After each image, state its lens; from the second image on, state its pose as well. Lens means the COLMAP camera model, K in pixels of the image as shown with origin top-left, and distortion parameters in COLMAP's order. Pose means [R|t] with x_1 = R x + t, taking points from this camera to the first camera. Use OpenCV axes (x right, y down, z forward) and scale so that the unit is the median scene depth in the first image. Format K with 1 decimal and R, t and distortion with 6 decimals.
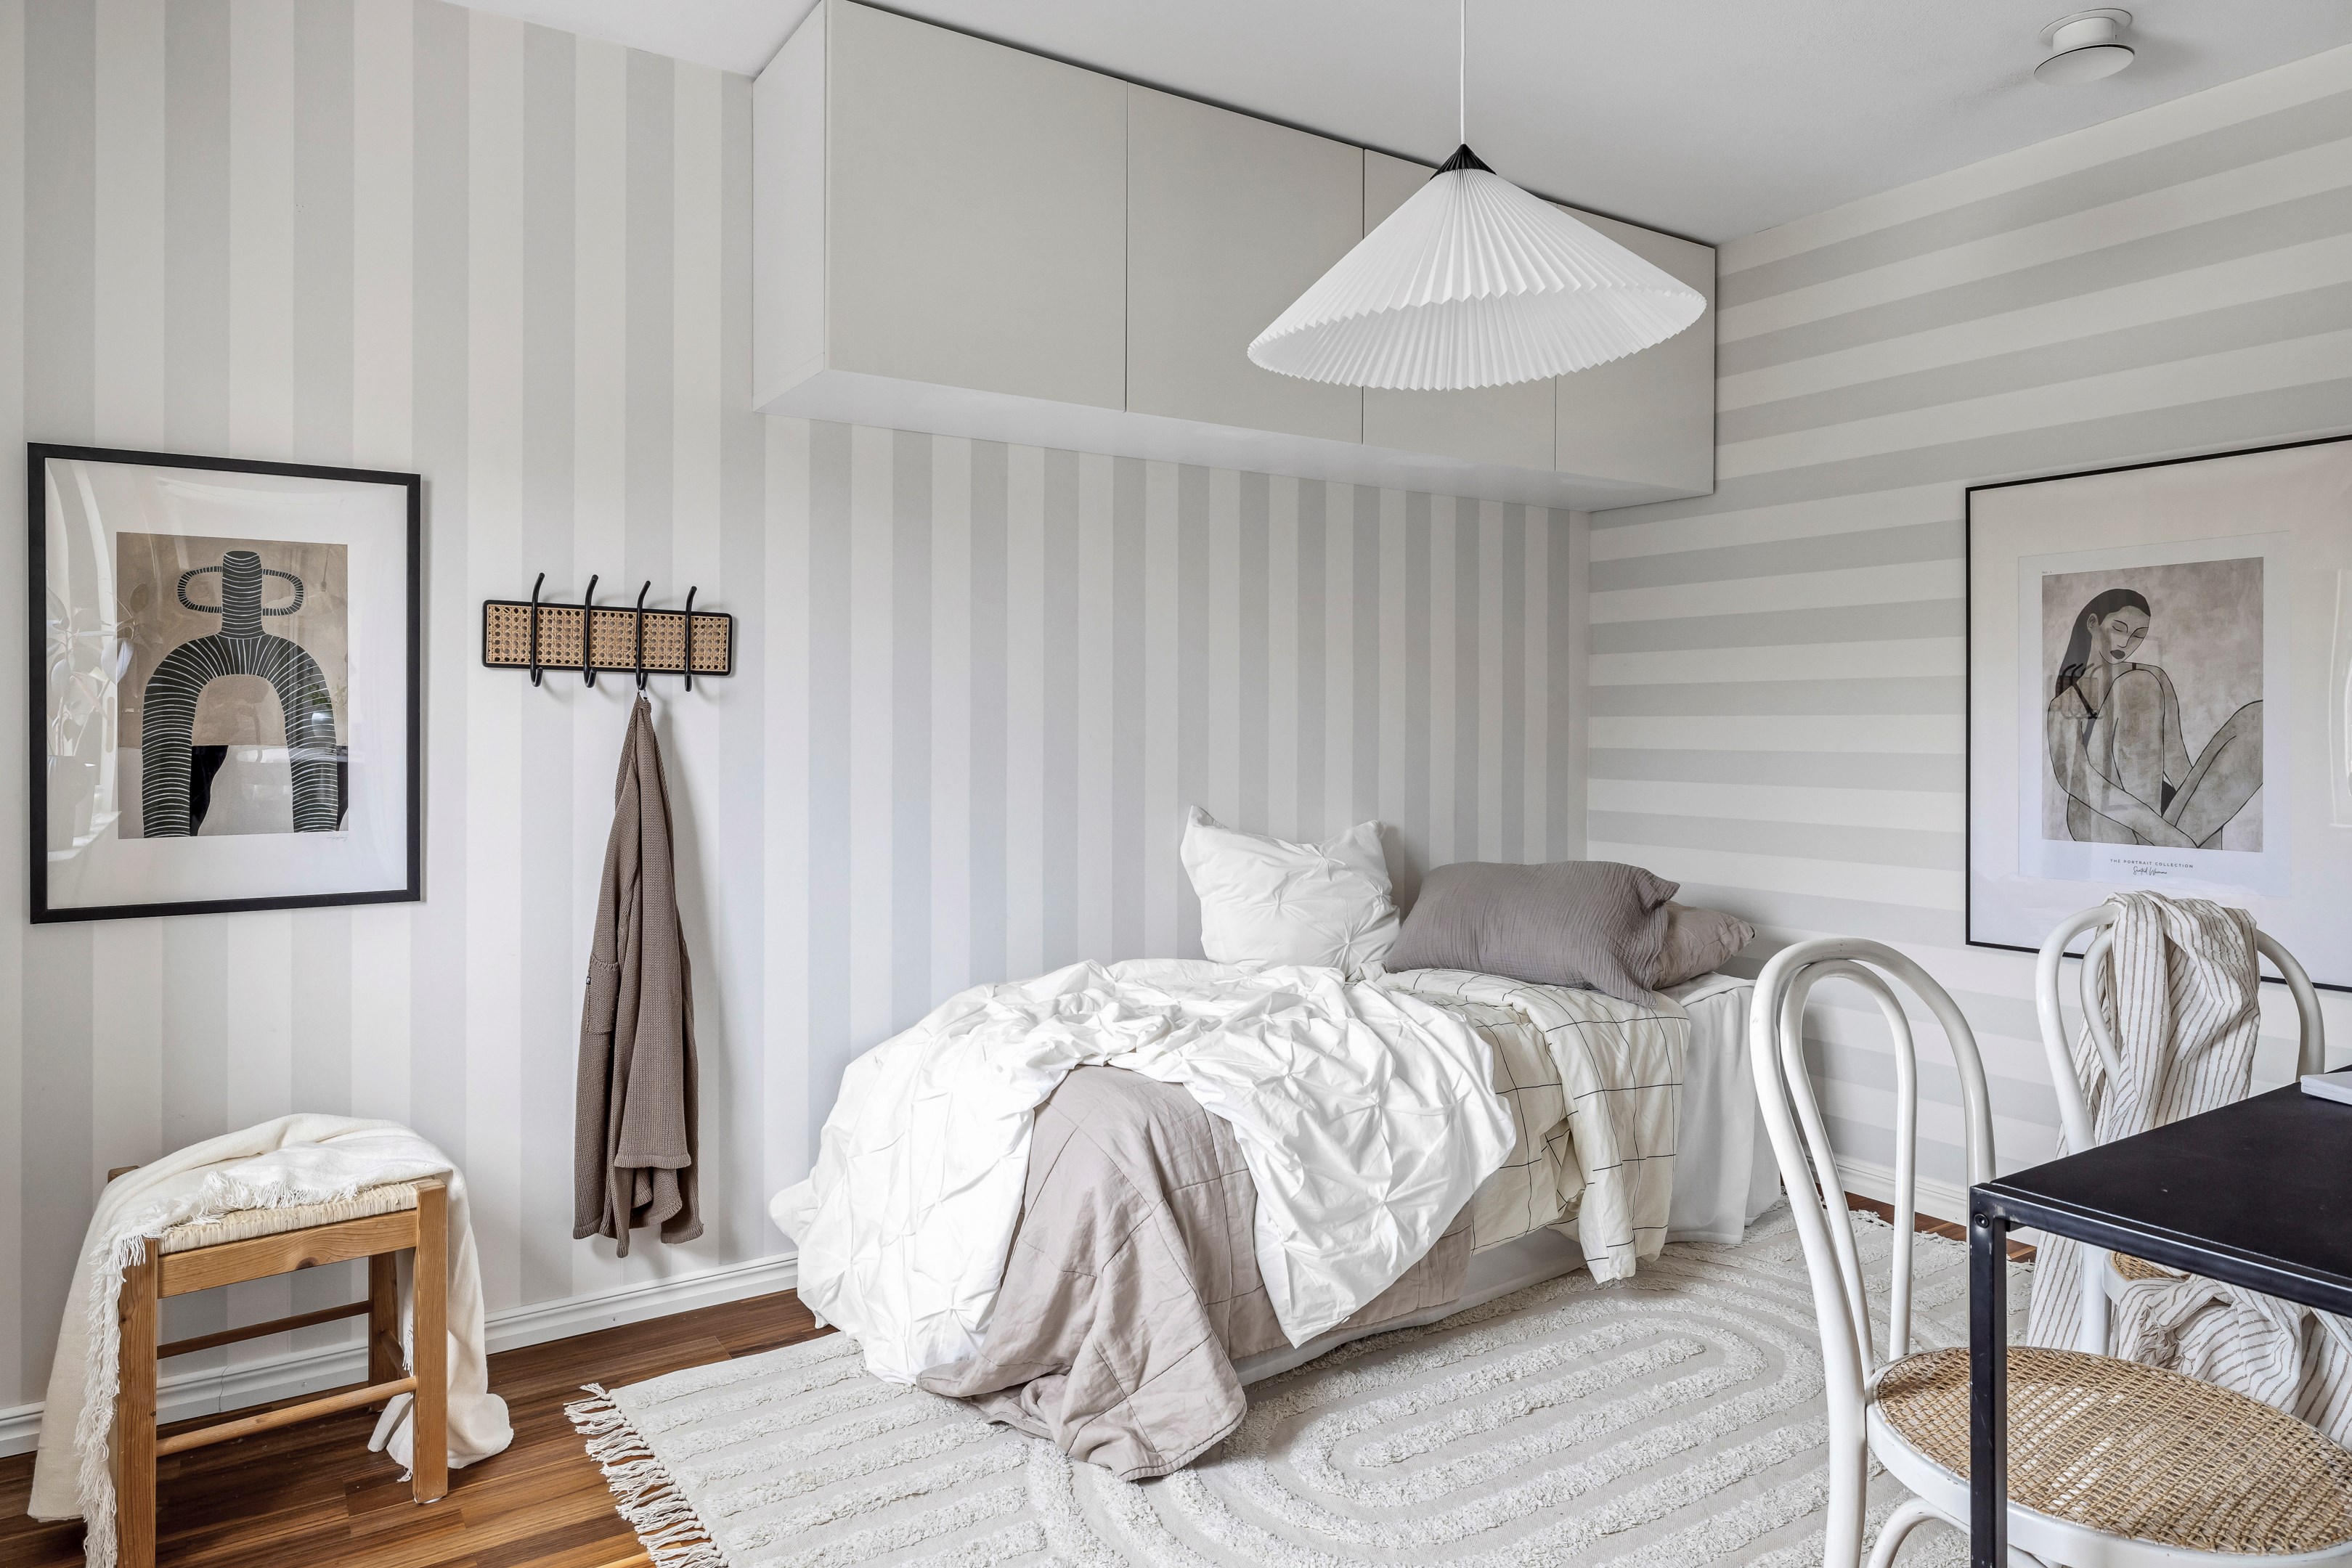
lens RADIAL K [[1431.5, 0, 1171.1], [0, 1431.5, 762.0], [0, 0, 1]] dist [-0.006948, -0.001409]
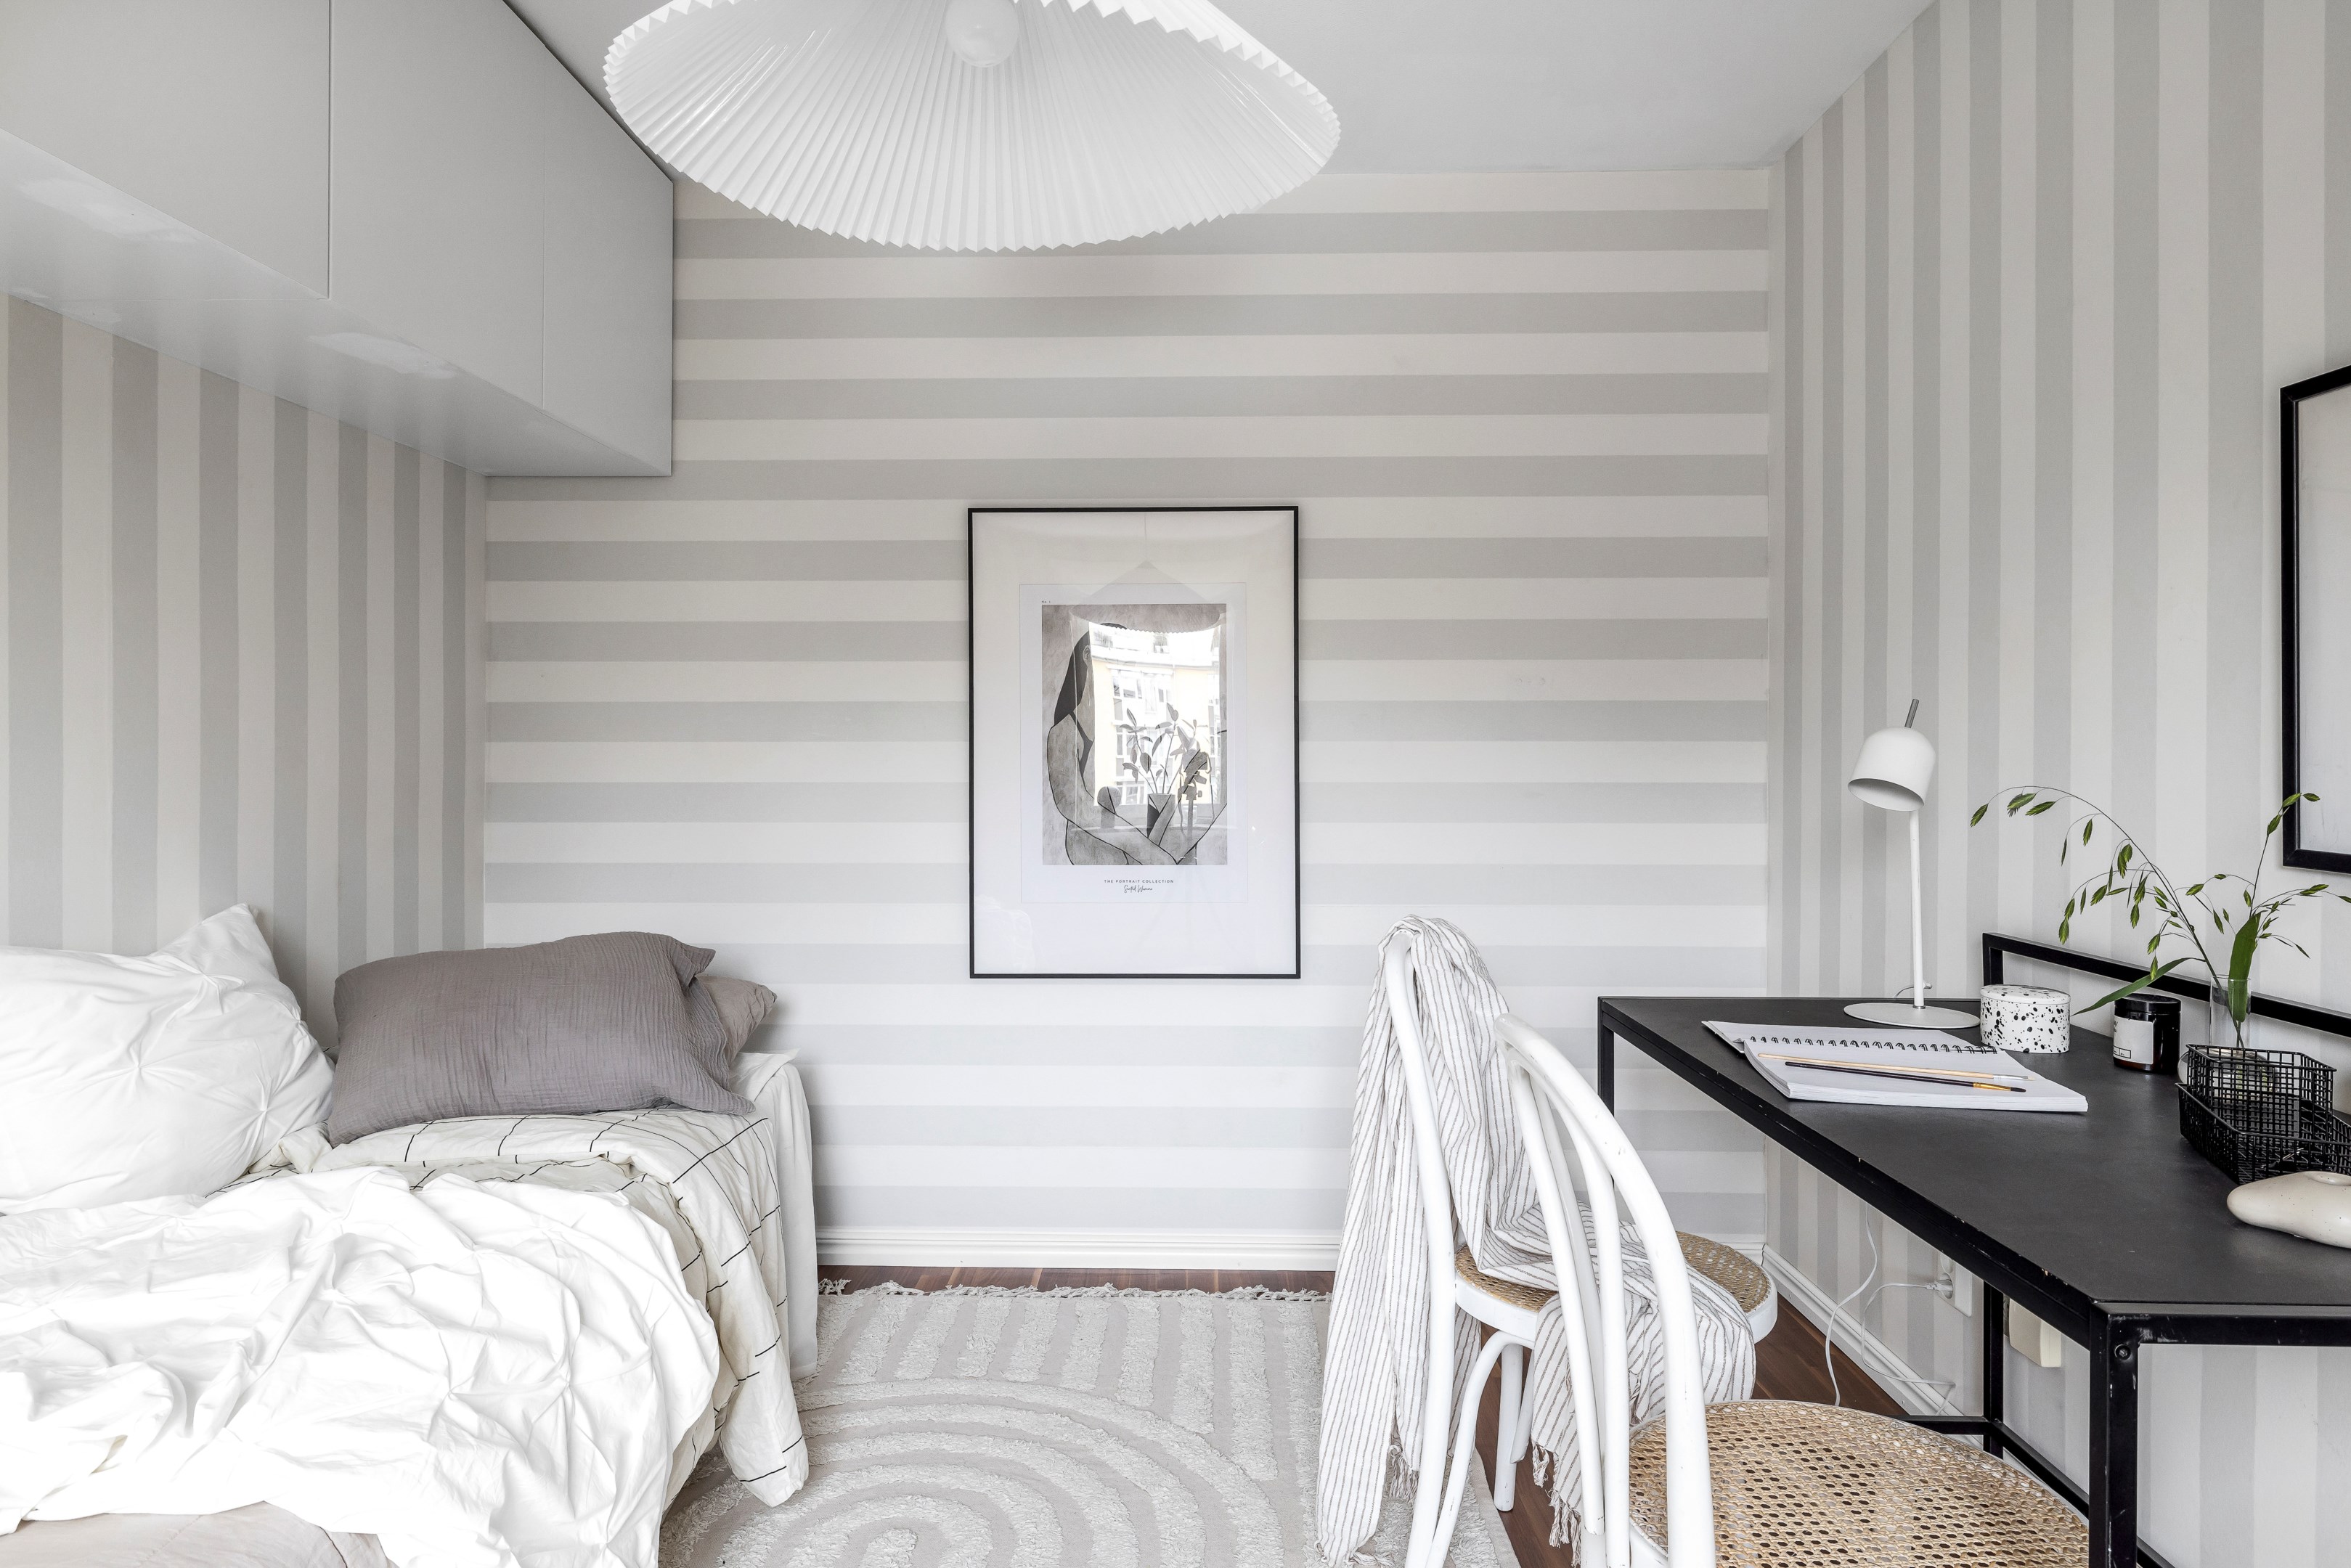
lens RADIAL K [[1395.3, 0, 1175.5], [0, 1395.3, 784.0], [0, 0, 1]] dist [0.001806, -0.000863]
pose [[0.576359, -0.020029, 0.816951, -0.139929], [0.022497, 0.999710, 0.008638, -0.009714], [-0.816887, 0.013400, 0.576643, 0.340787]]
